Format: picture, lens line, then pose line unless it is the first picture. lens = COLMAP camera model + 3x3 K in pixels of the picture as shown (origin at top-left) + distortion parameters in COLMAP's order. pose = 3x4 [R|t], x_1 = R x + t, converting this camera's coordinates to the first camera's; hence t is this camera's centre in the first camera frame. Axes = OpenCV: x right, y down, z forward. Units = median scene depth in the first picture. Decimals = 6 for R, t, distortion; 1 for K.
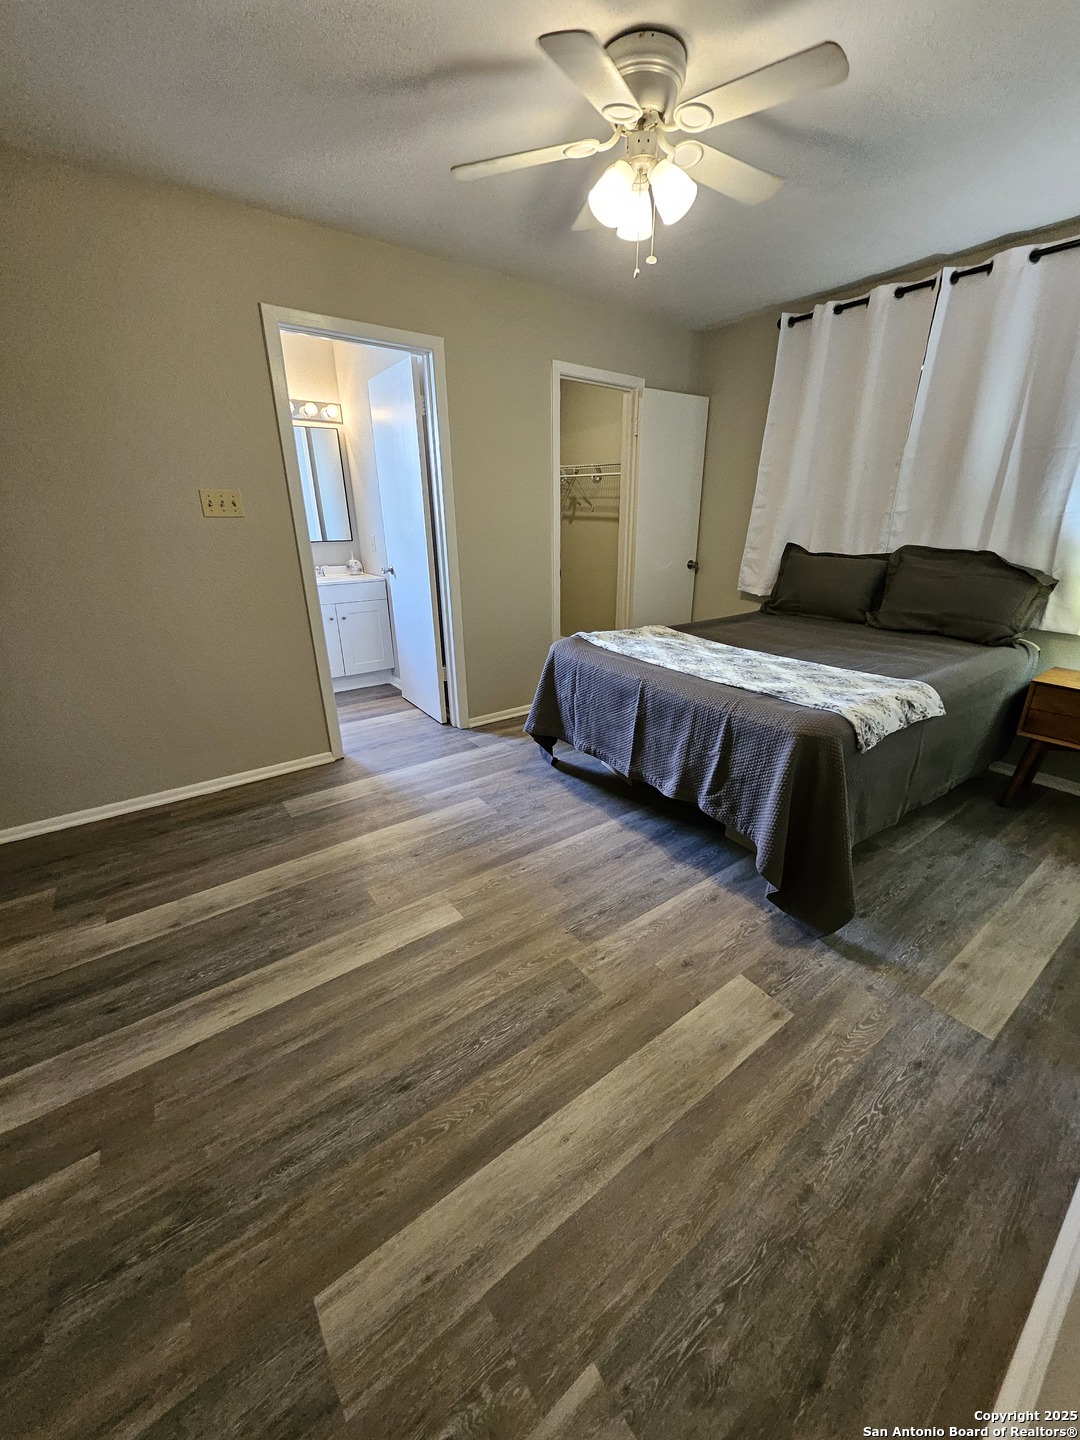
lens RADIAL K [[563.3, 0, 560.9], [0, 563.3, 719.4], [0, 0, 1]] dist [0.001783, 0.000566]
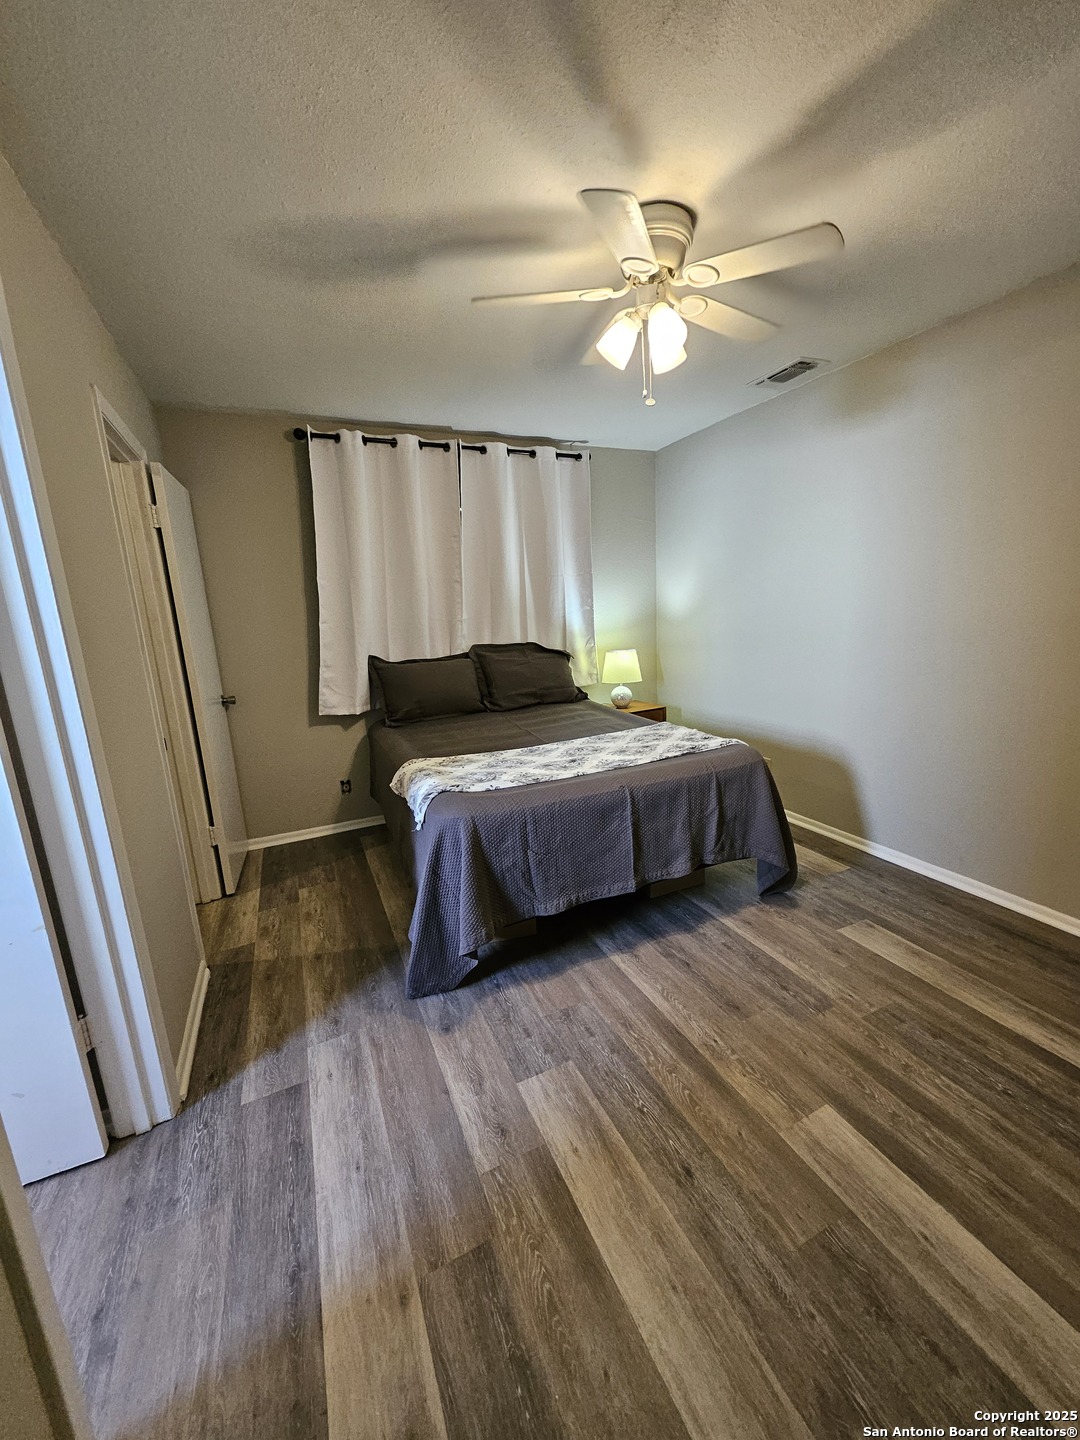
lens RADIAL K [[563.3, 0, 560.9], [0, 563.3, 719.4], [0, 0, 1]] dist [0.001783, 0.000566]
pose [[0.193702, -0.201702, 0.960102, -0.705468], [0.383060, 0.916504, 0.115259, -0.296985], [-0.903186, 0.345451, 0.254792, 0.747182]]
